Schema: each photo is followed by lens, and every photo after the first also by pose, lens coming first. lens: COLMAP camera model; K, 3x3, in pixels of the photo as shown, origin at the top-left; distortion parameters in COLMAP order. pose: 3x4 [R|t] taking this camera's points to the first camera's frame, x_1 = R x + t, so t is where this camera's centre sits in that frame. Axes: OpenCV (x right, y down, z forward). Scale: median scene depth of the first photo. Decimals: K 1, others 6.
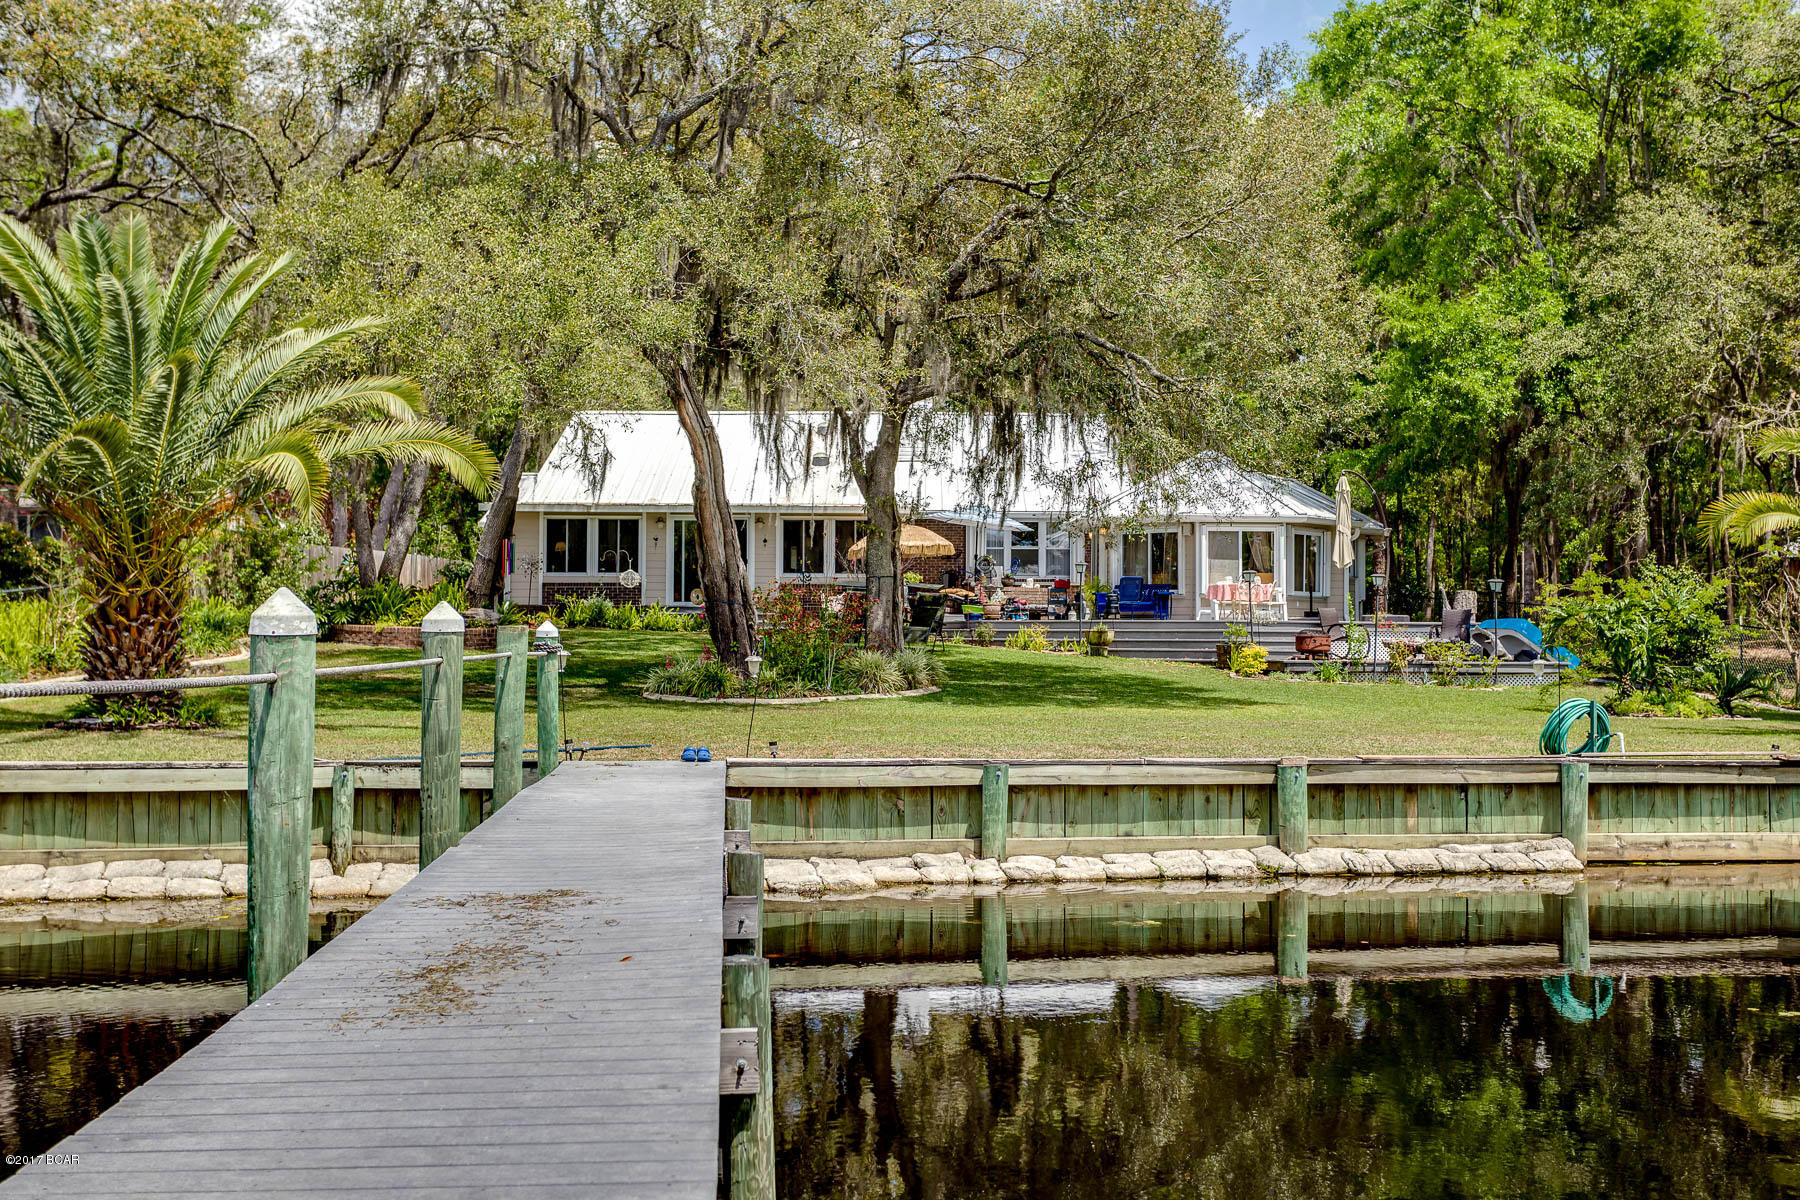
lens RADIAL K [[2026.9, 0, 903.8], [0, 2026.9, 575.8], [0, 0, 1]] dist [0.037040, 0.024344]
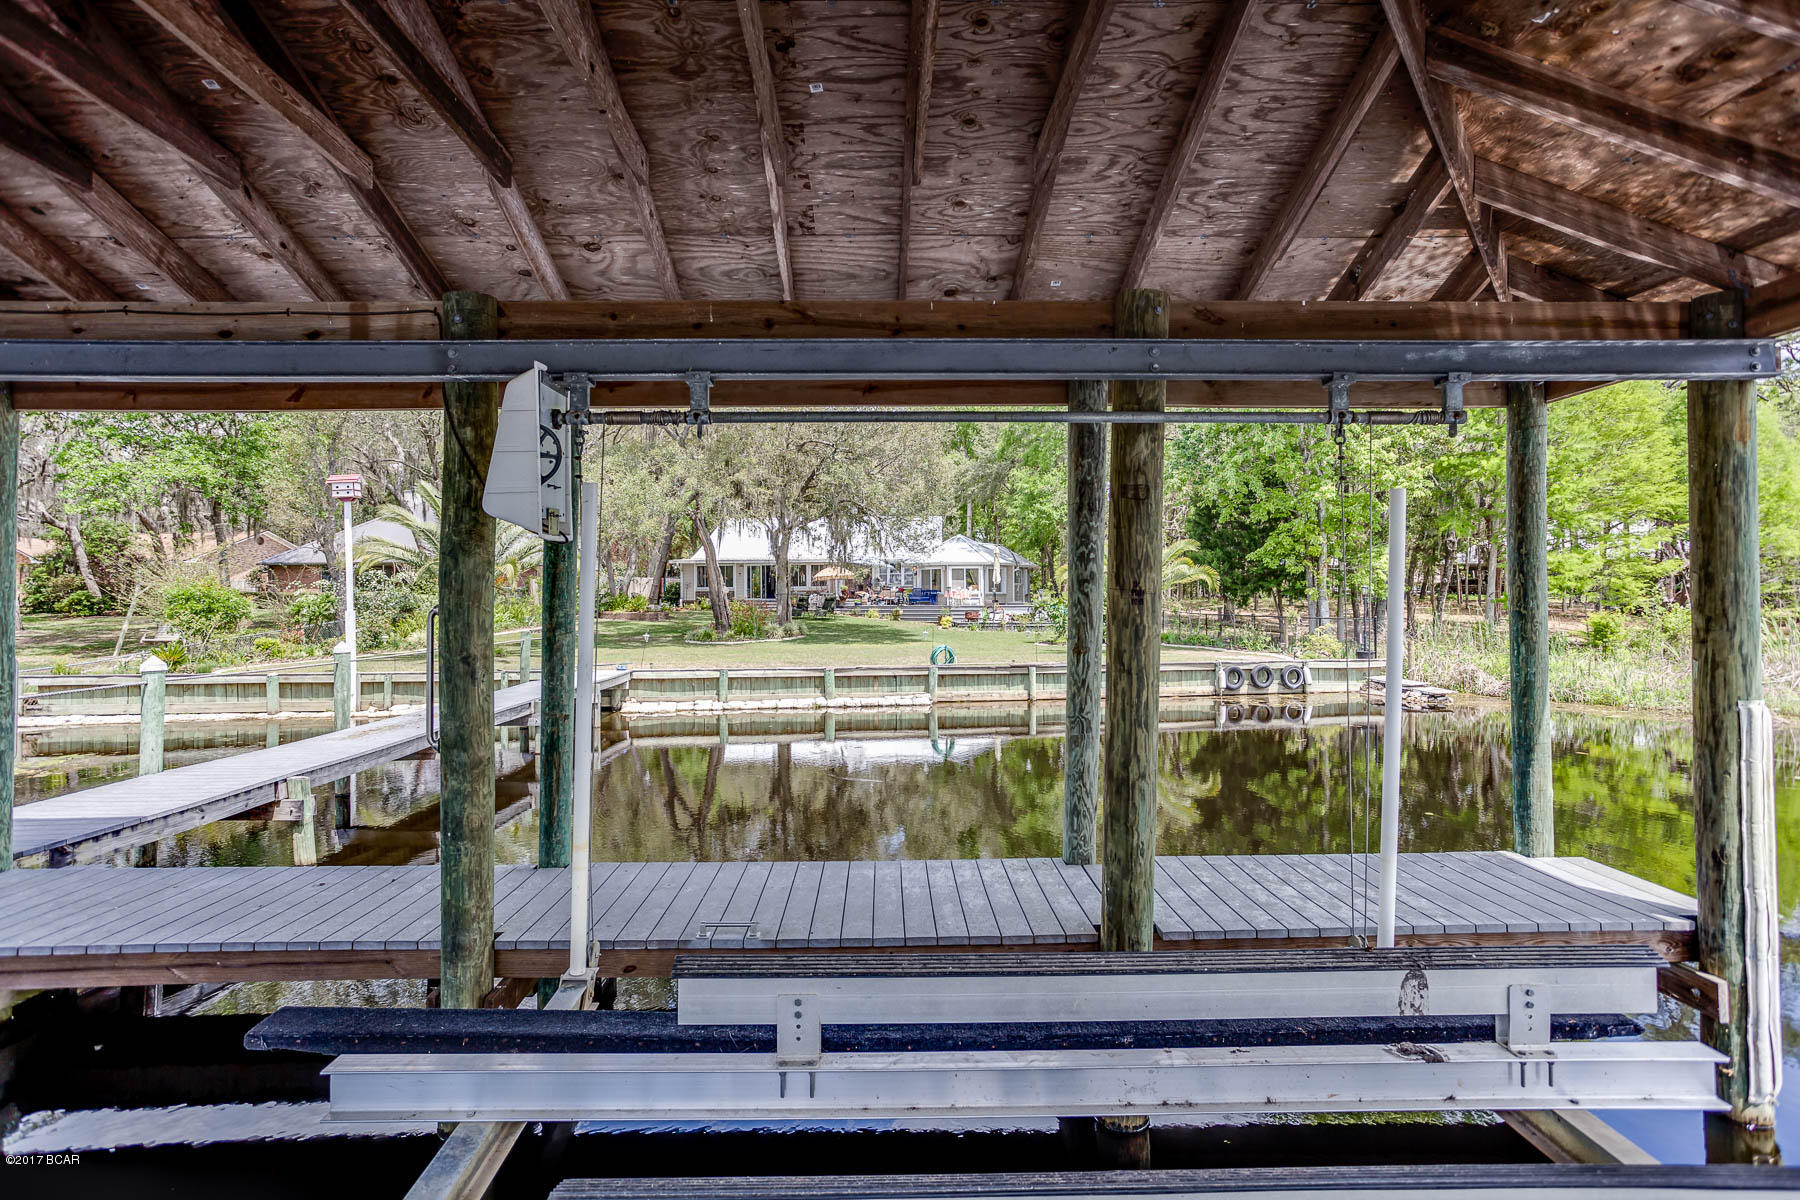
lens RADIAL K [[931.2, 0, 900.0], [0, 931.2, 600.0], [0, 0, 1]] dist [-0.000432, -0.000022]
pose [[0.997517, -0.010848, -0.069584, 0.368552], [0.013130, 0.999388, 0.032426, -0.047887], [0.069190, -0.033259, 0.997049, -0.318779]]
